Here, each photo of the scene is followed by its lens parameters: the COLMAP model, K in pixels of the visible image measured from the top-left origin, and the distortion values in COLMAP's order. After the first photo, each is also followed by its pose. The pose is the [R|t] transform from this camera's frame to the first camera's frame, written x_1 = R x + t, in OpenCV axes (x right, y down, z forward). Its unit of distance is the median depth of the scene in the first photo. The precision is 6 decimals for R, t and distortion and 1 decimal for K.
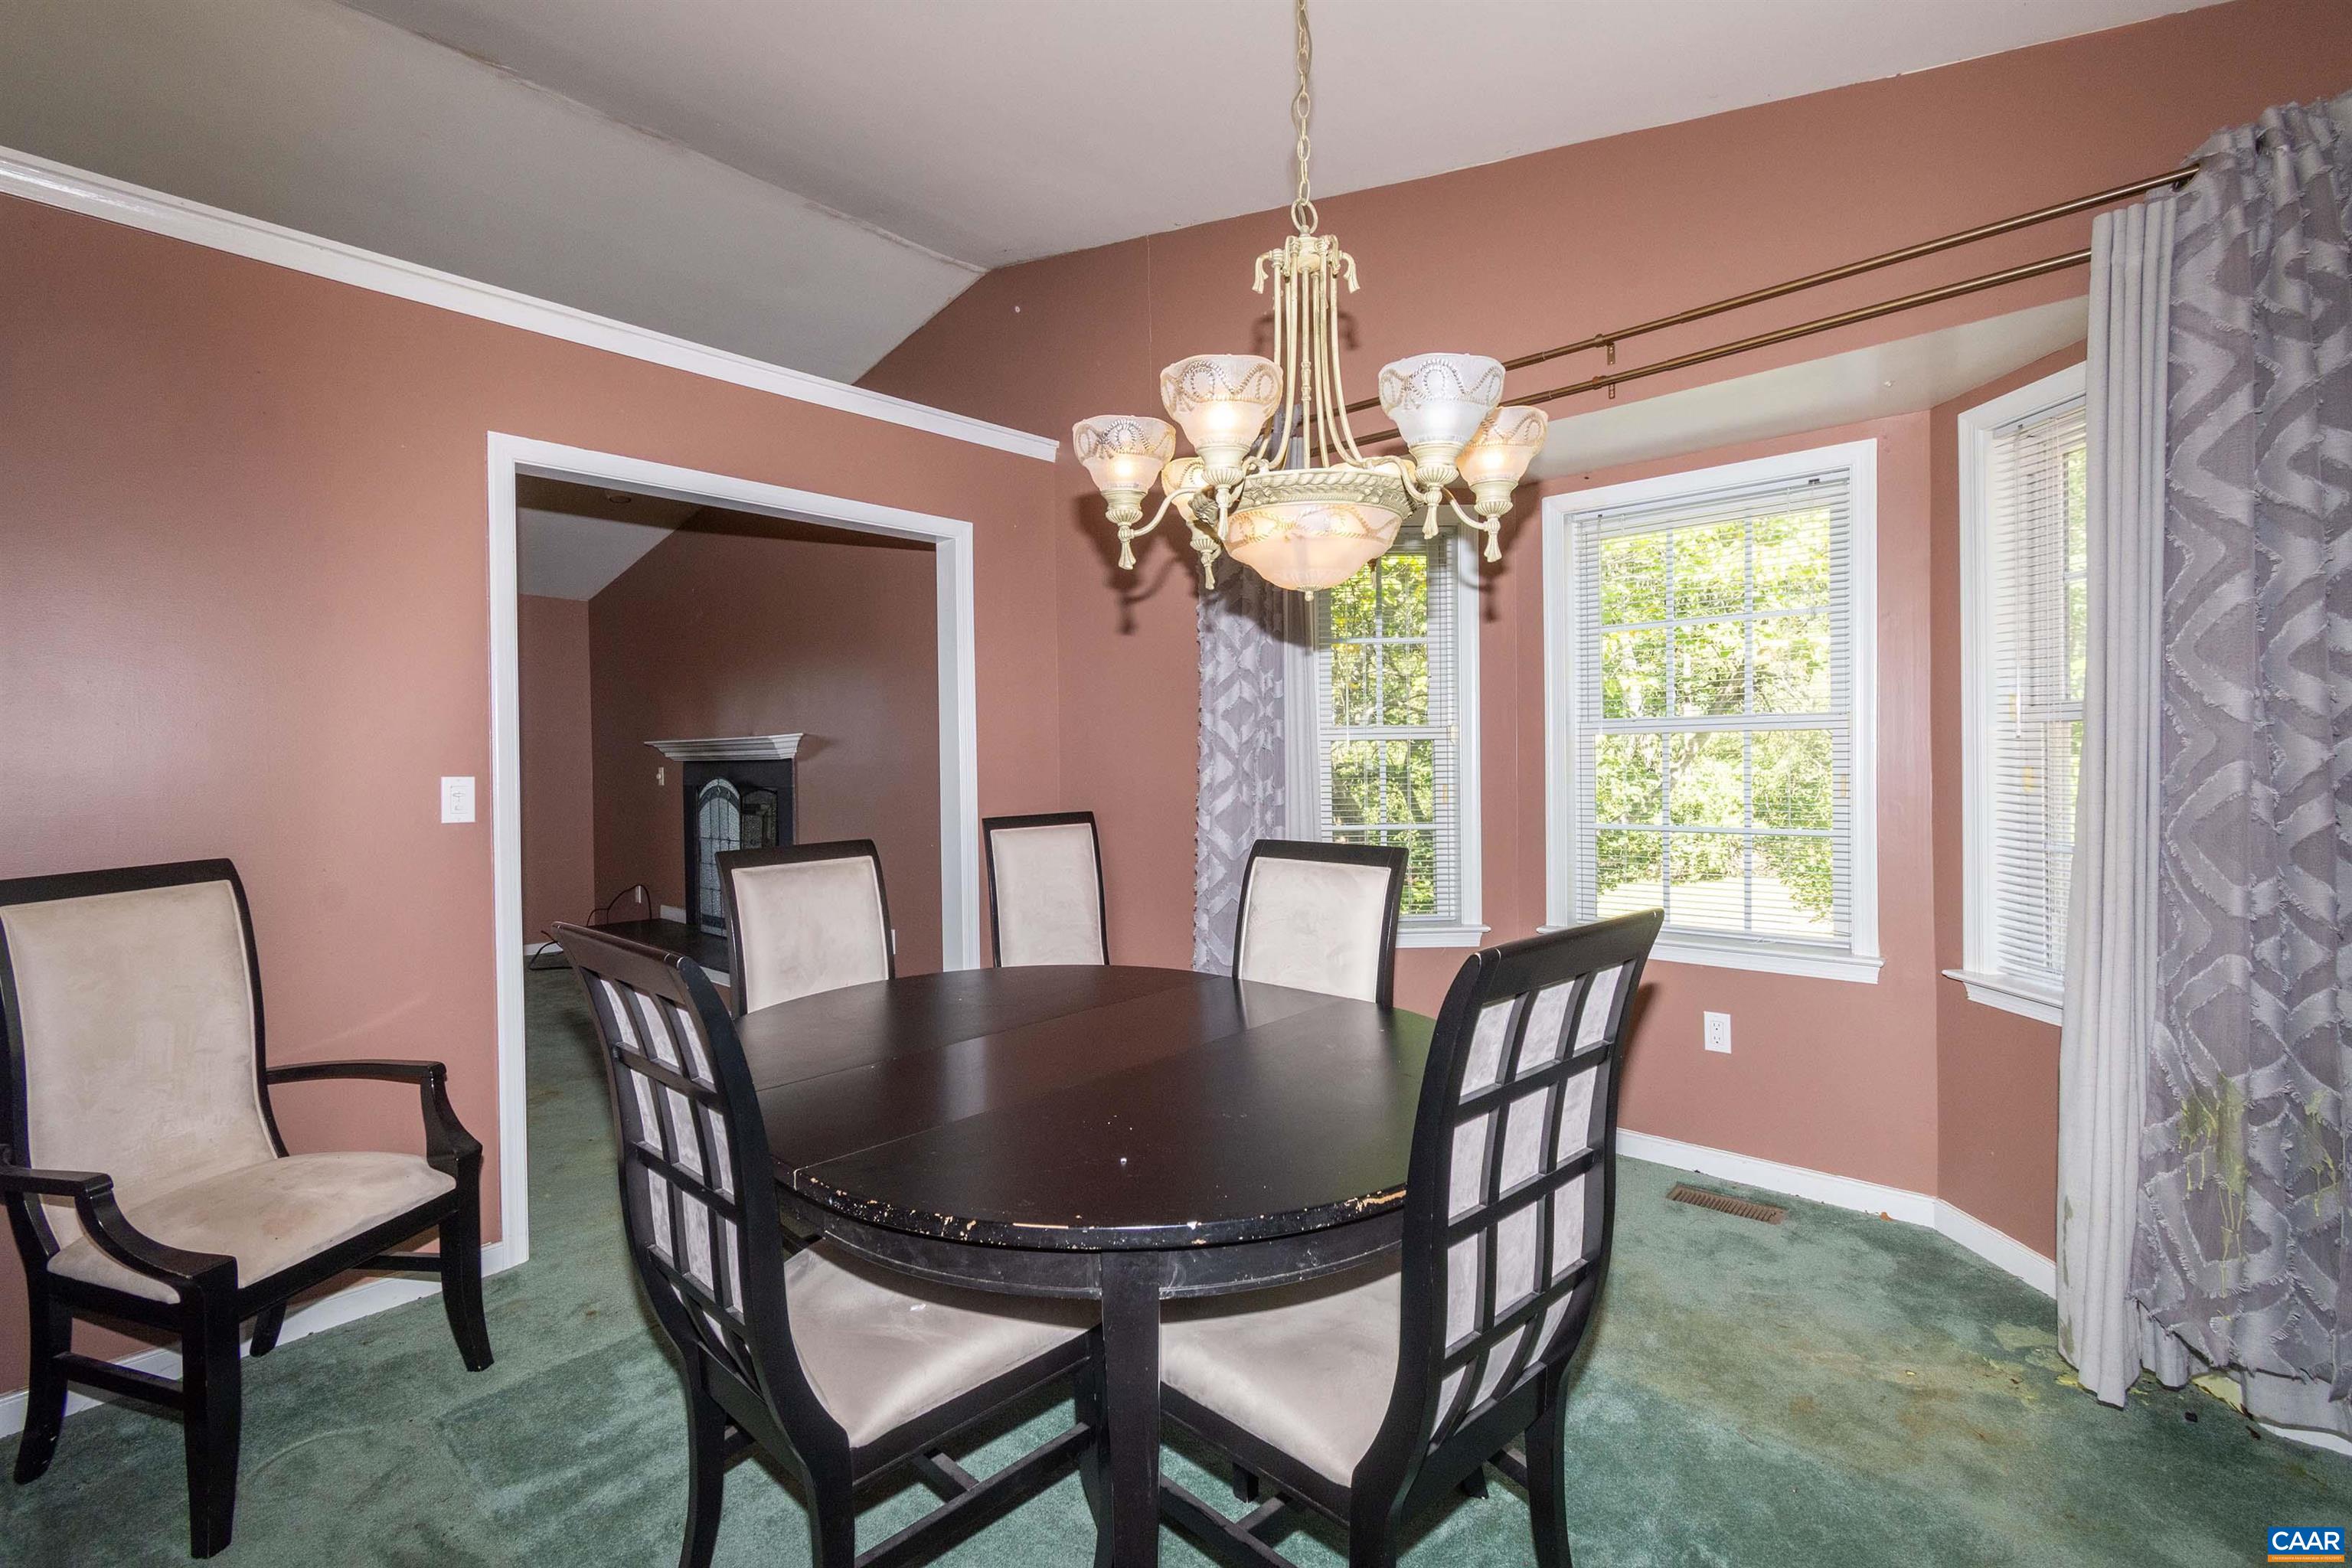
lens RADIAL K [[1034.8, 0, 1176.0], [0, 1034.8, 784.0], [0, 0, 1]] dist [0.000163, -0.000087]
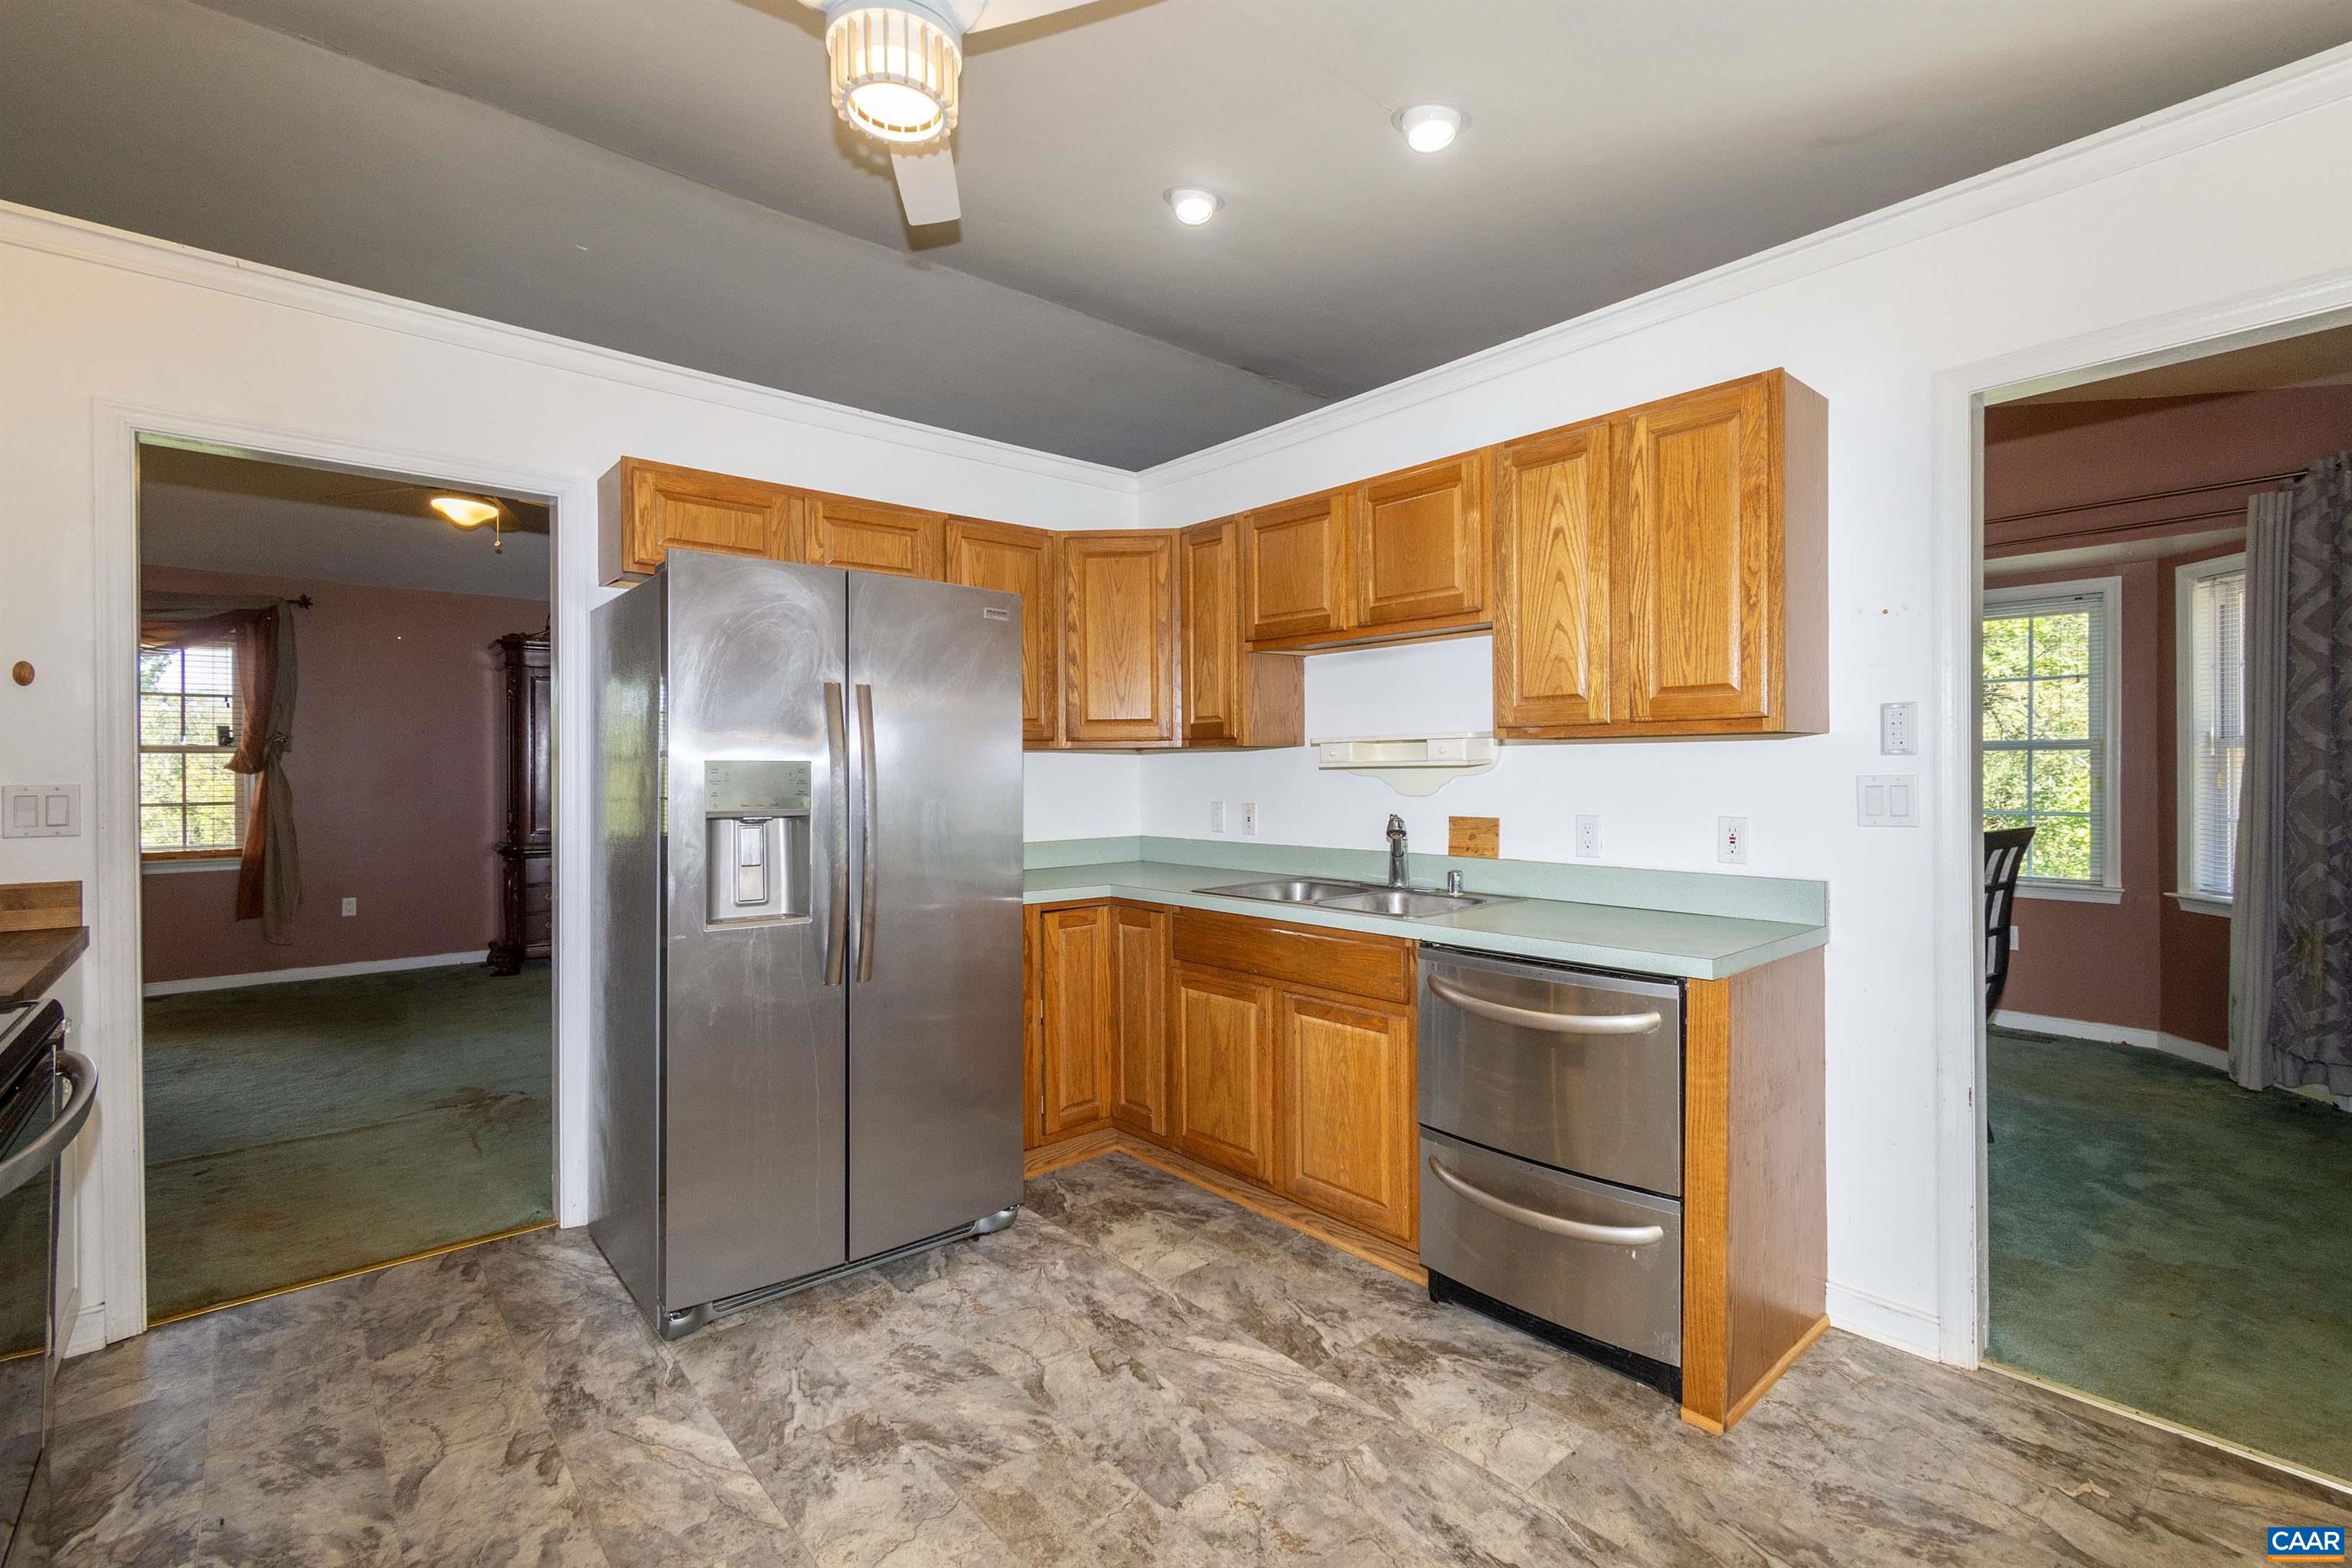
lens RADIAL K [[1034.8, 0, 1176.0], [0, 1034.8, 784.0], [0, 0, 1]] dist [0.000163, -0.000087]
pose [[0.991573, 0.013053, -0.128889, -0.942485], [-0.014462, 0.999845, -0.010002, 0.058354], [0.128739, 0.011782, 0.991609, -1.297748]]
